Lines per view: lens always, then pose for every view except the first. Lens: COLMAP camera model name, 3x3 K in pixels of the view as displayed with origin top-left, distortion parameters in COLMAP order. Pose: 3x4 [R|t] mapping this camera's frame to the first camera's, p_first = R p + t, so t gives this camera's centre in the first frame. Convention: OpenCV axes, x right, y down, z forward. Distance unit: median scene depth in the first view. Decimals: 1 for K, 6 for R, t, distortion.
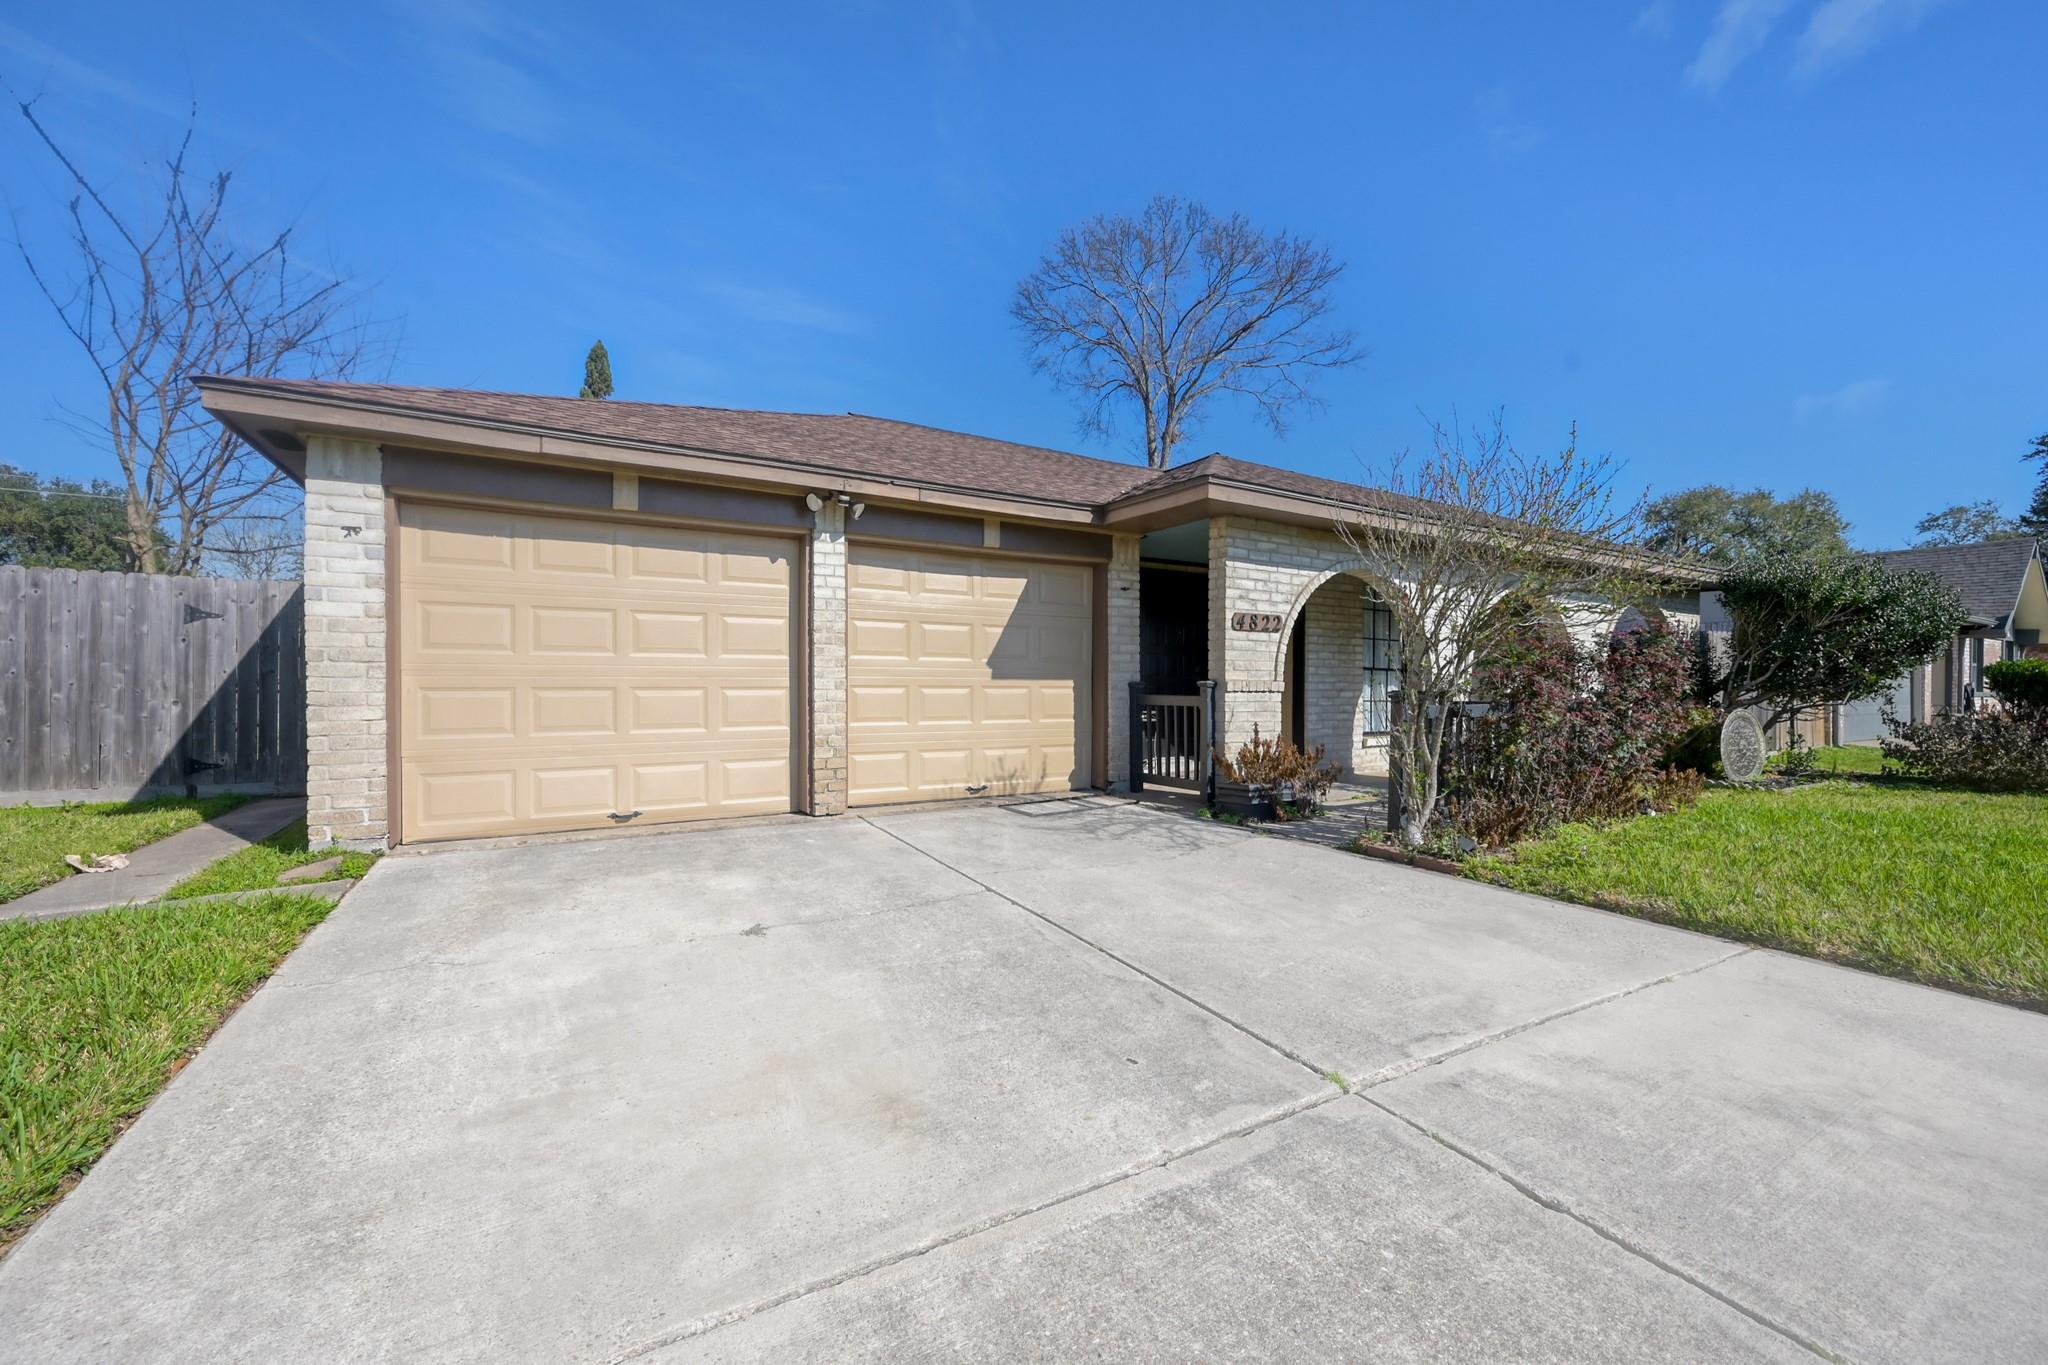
lens RADIAL K [[833.9, 0, 1026.8], [0, 833.9, 686.5], [0, 0, 1]] dist [0.003200, 0.000739]
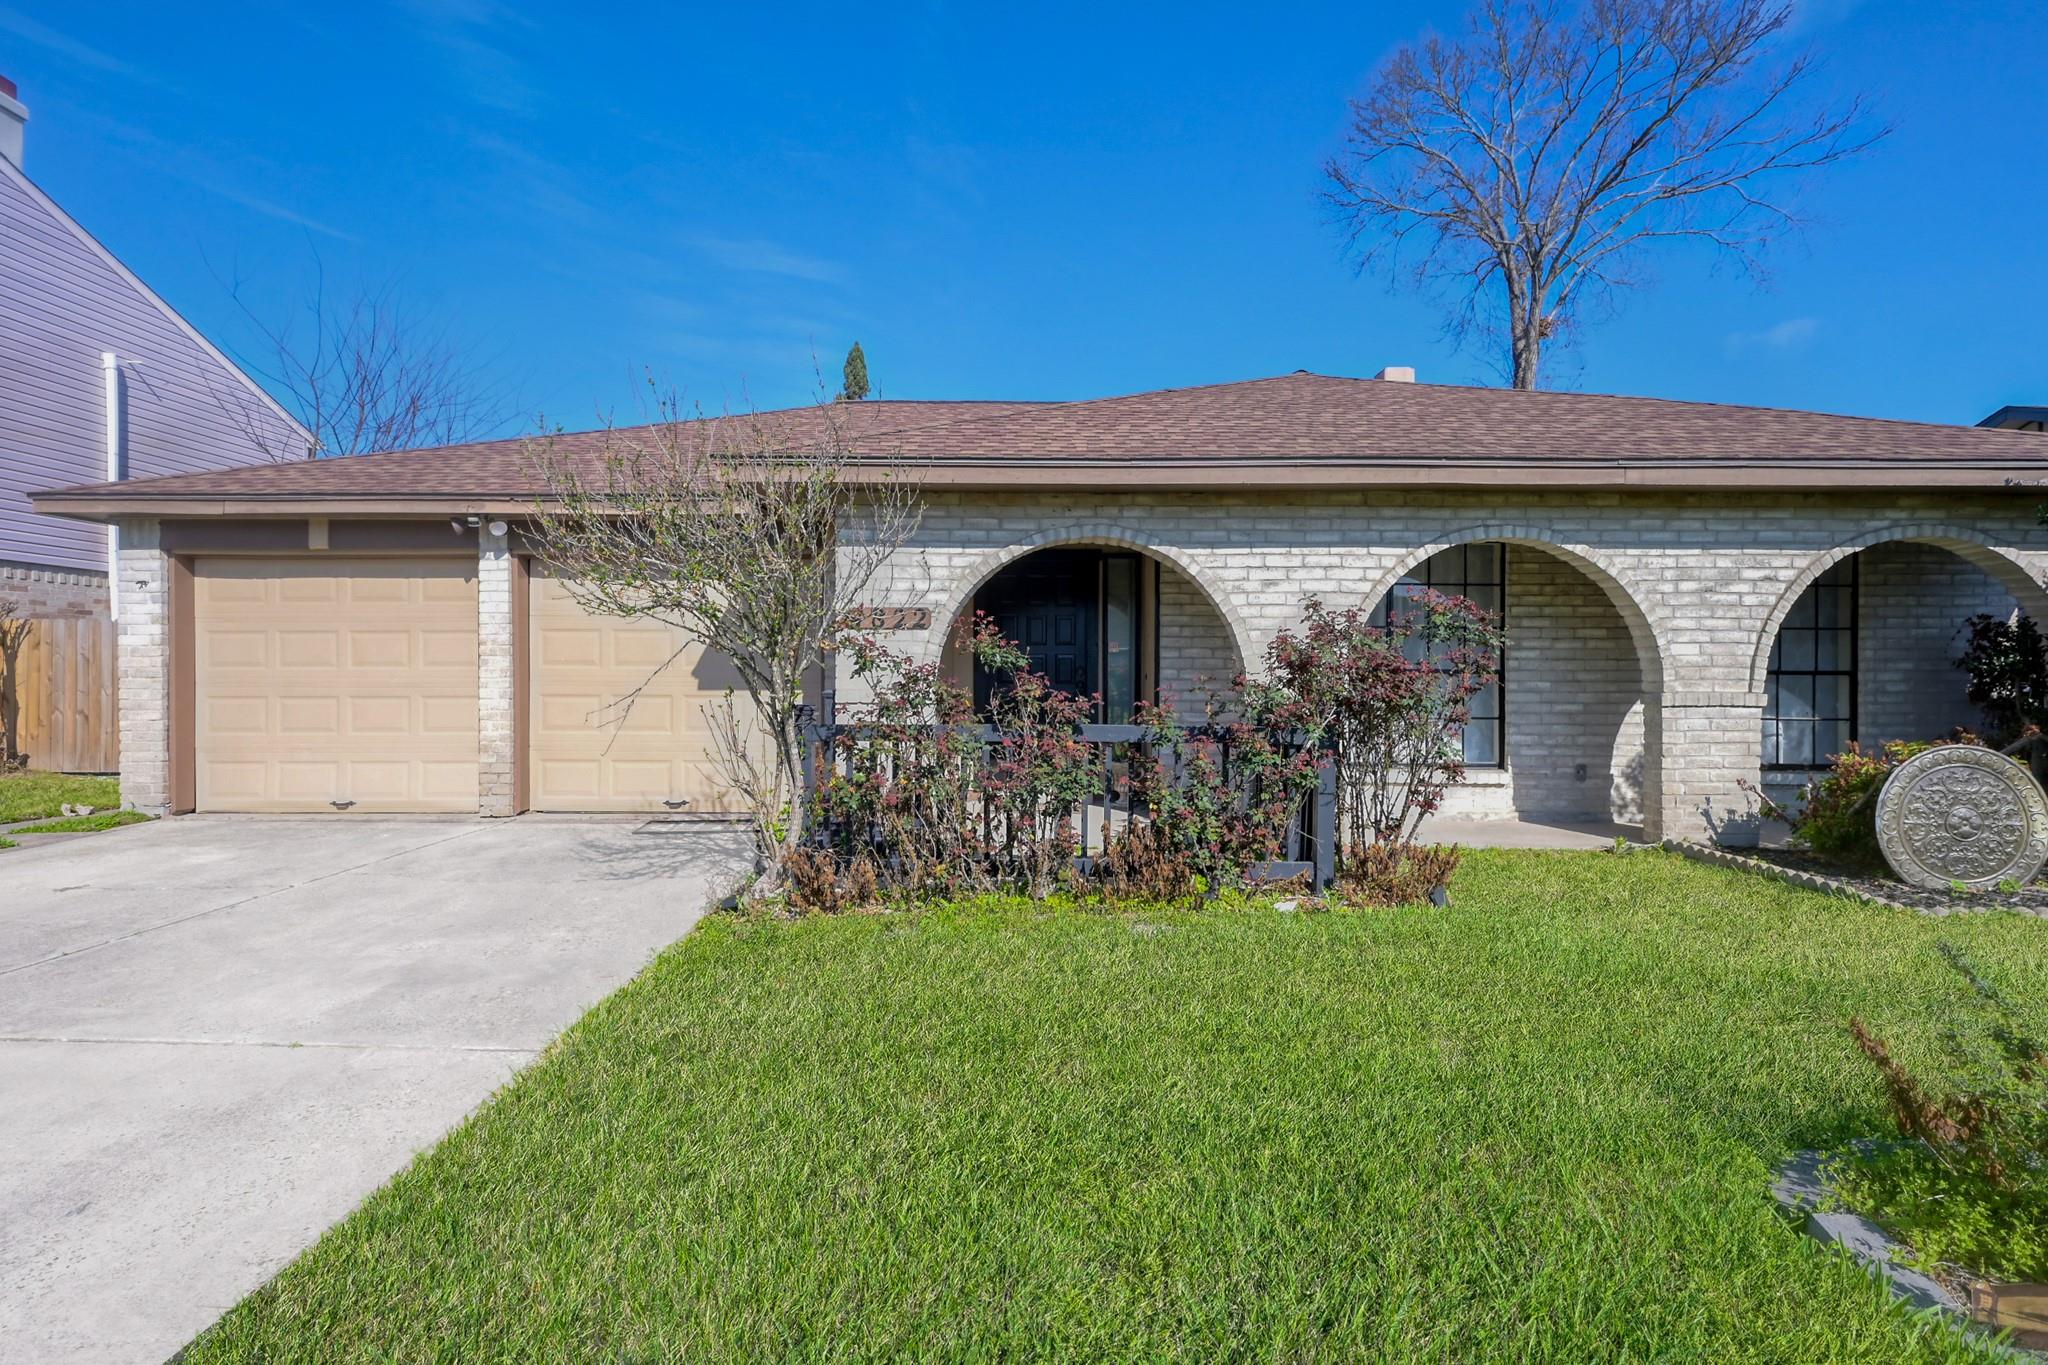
lens RADIAL K [[1040.7, 0, 1007.4], [0, 1040.7, 687.0], [0, 0, 1]] dist [-0.002076, 0.002122]
pose [[0.844822, -0.002898, -0.535040, 1.076906], [-0.001849, 0.999964, -0.008336, -0.001631], [0.535044, 0.008032, 0.844786, 0.244106]]
